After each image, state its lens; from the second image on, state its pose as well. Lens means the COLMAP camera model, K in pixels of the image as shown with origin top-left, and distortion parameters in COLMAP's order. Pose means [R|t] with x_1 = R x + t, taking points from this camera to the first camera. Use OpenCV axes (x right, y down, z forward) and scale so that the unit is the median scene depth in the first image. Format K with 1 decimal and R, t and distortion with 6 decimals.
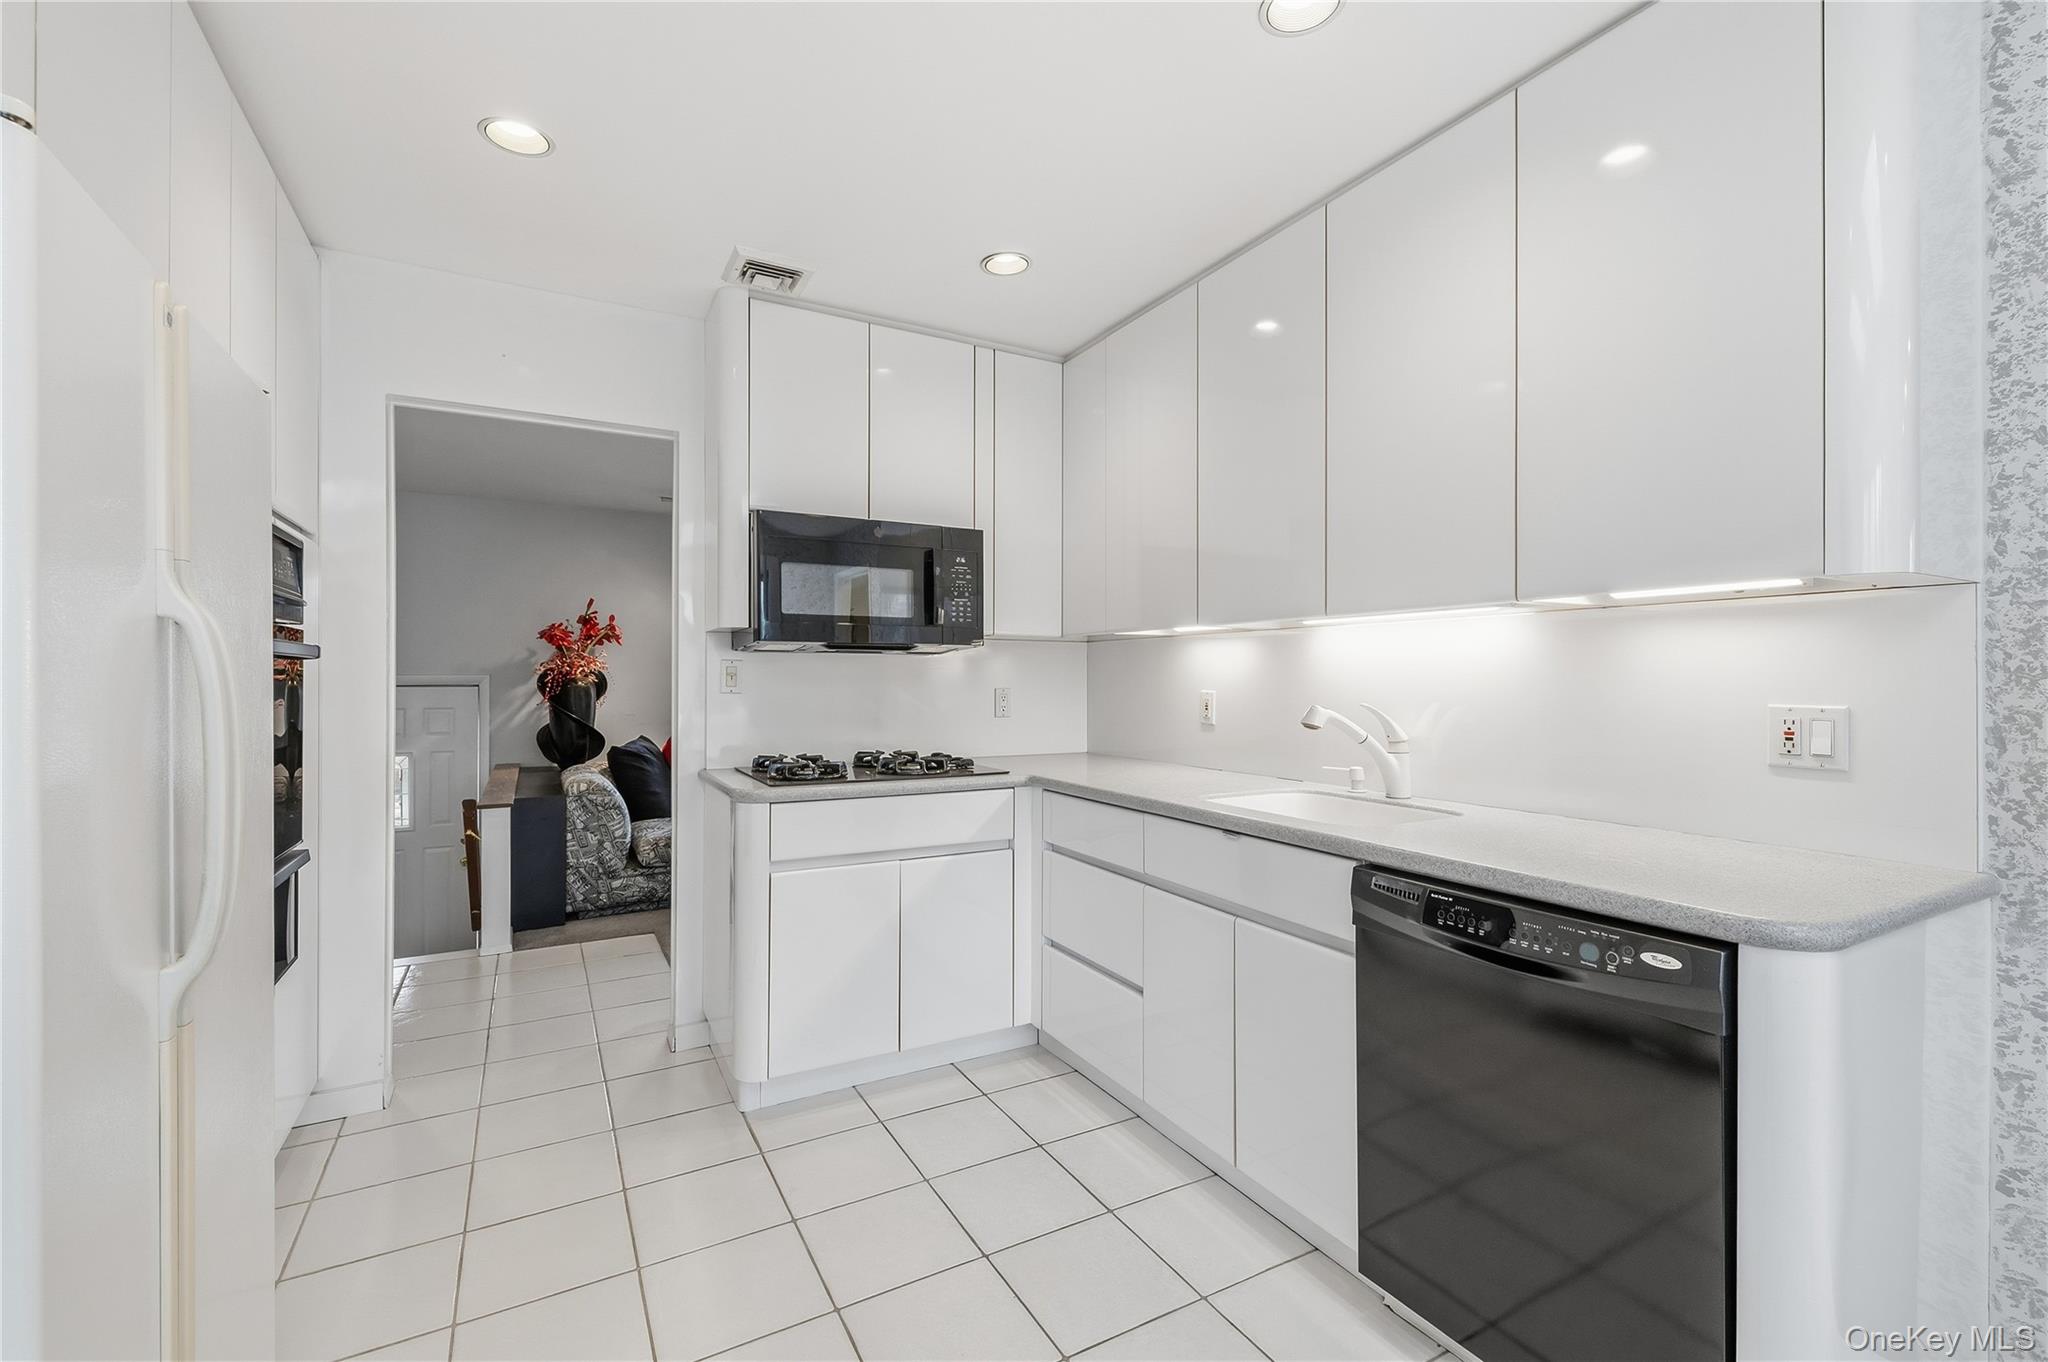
lens RADIAL K [[879.9, 0, 1035.0], [0, 879.9, 673.9], [0, 0, 1]] dist [0.004499, -0.002612]
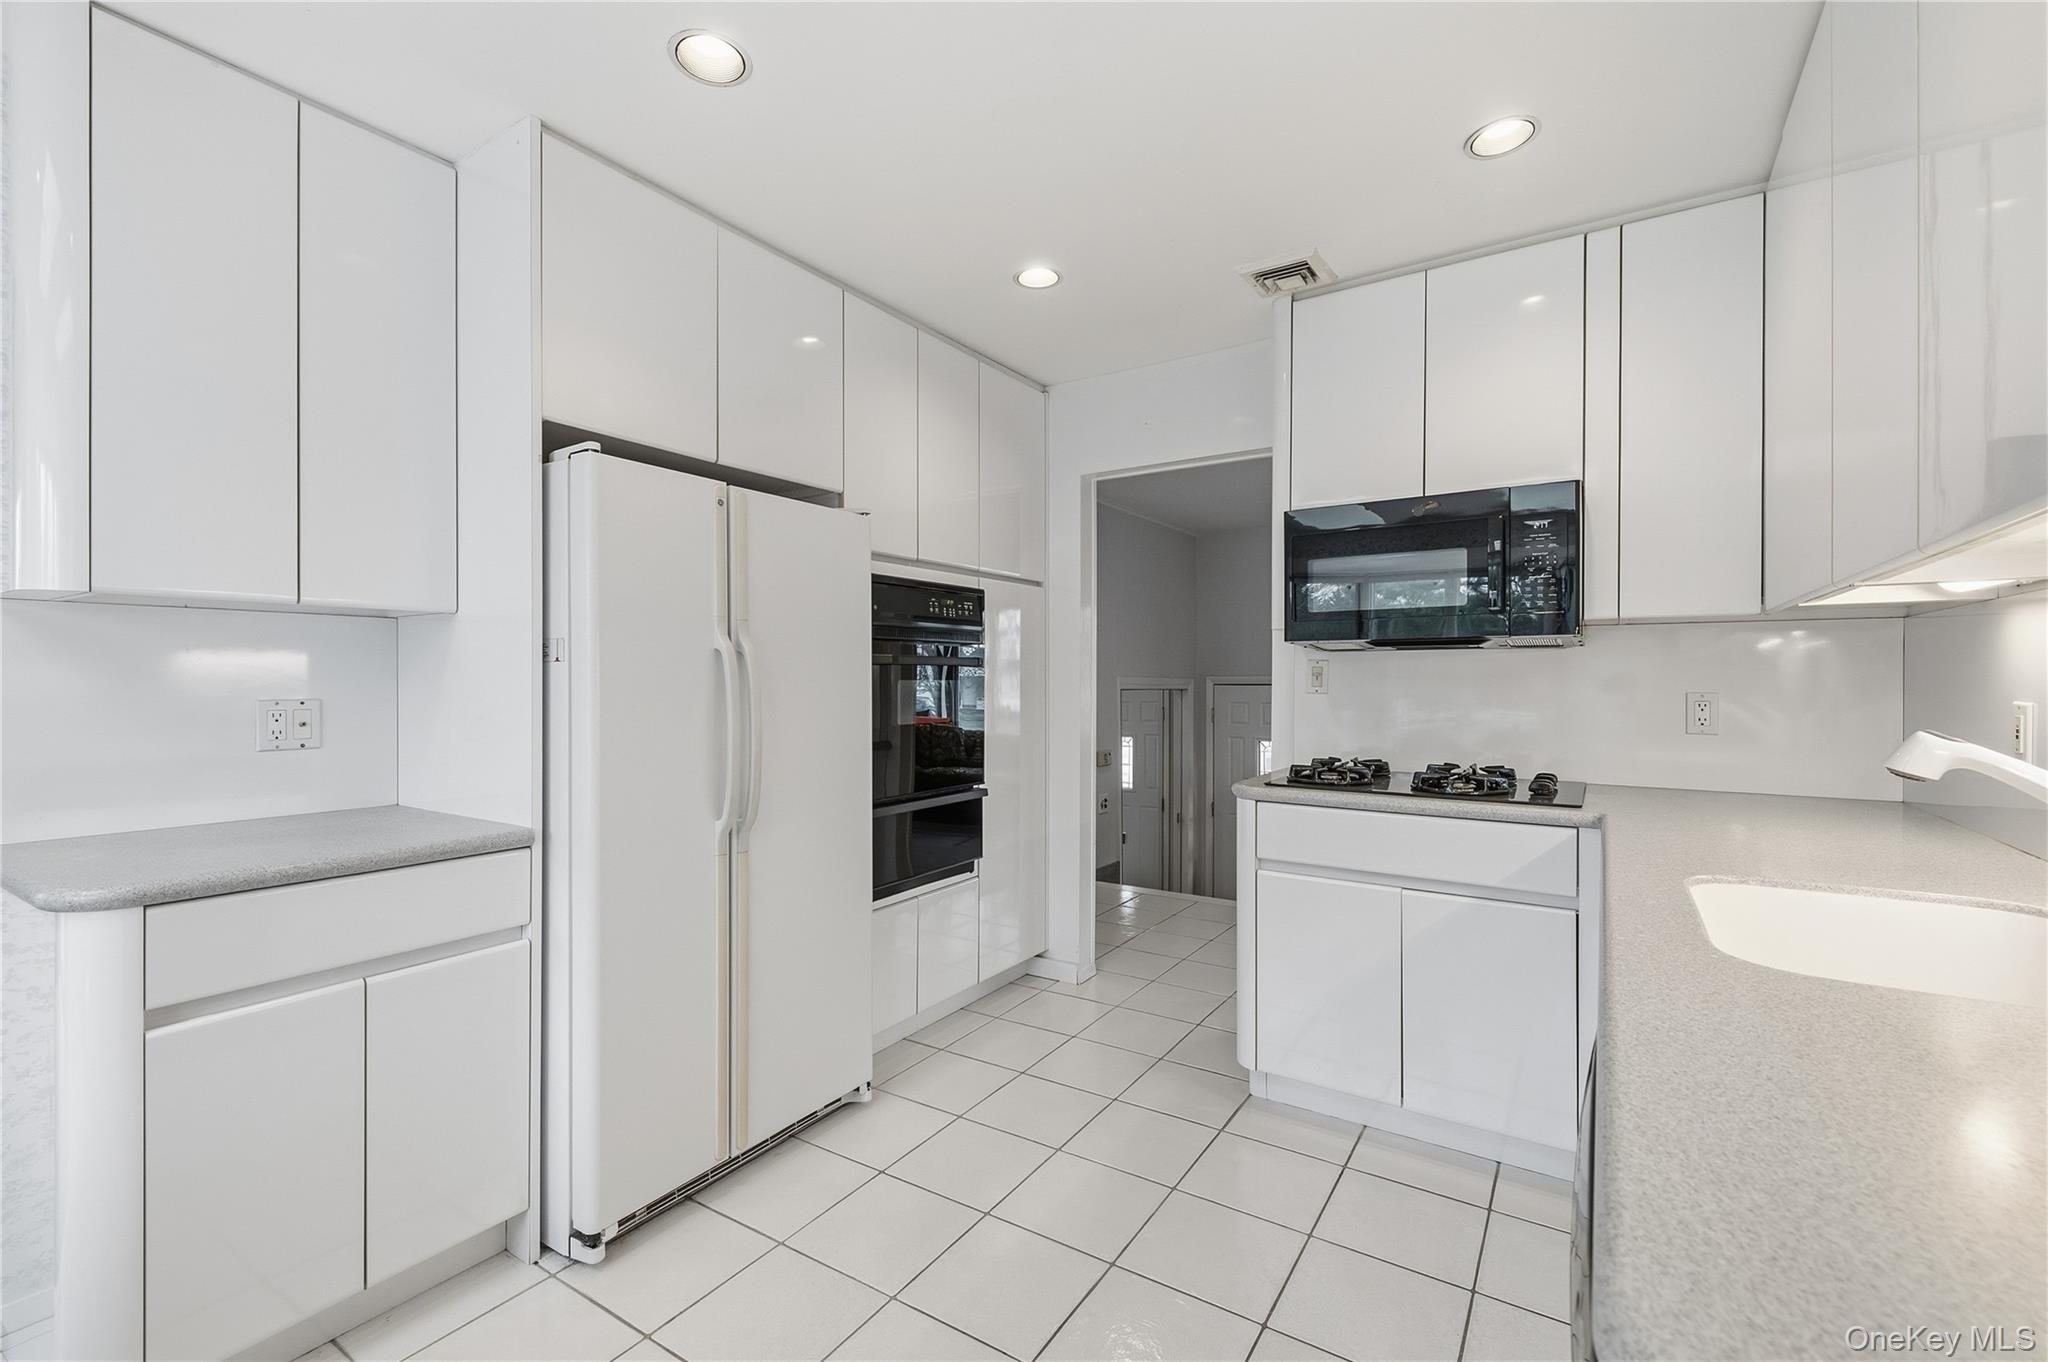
lens RADIAL K [[879.9, 0, 1025.1], [0, 879.9, 678.2], [0, 0, 1]] dist [0.004499, -0.002612]
pose [[0.445660, -0.001497, -0.895201, 0.429342], [0.003458, 0.999994, 0.000049, 0.003635], [0.895196, -0.003117, 0.445663, 0.264771]]
